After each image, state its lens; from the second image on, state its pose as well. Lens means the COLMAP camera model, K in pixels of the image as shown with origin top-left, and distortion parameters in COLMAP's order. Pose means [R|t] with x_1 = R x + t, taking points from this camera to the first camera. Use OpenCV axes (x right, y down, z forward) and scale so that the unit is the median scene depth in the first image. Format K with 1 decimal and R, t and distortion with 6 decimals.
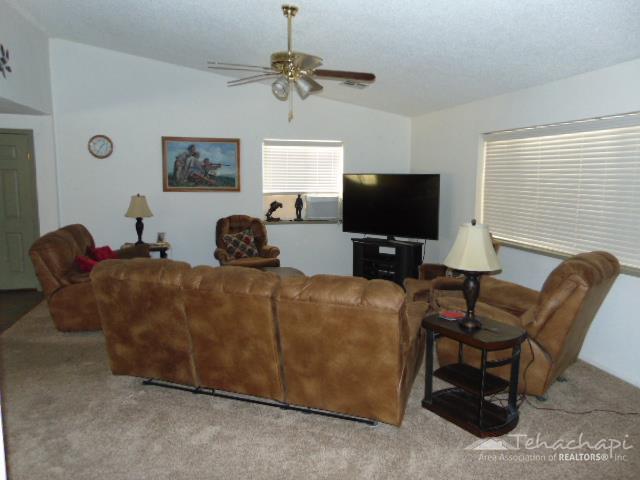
lens RADIAL K [[486.7, 0, 320.0], [0, 486.7, 240.0], [0, 0, 1]] dist [-0.032762, 0.091533]
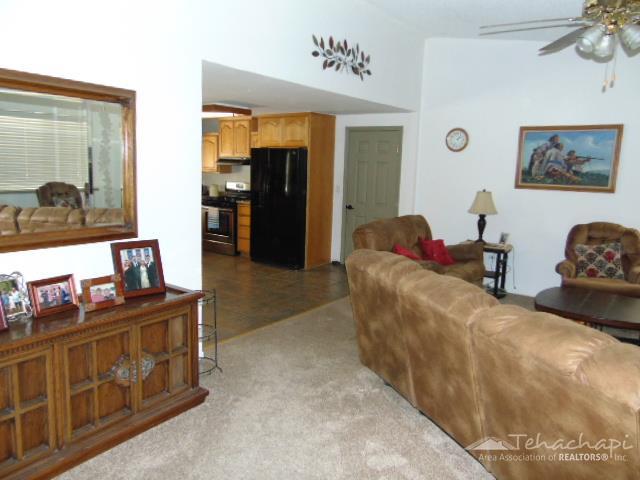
lens RADIAL K [[486.7, 0, 320.0], [0, 486.7, 240.0], [0, 0, 1]] dist [-0.032762, 0.091533]
pose [[0.646313, 0.127681, -0.752314, 0.134243], [-0.124831, 0.990311, 0.060831, -0.014442], [0.752793, 0.054596, 0.655990, 0.146027]]
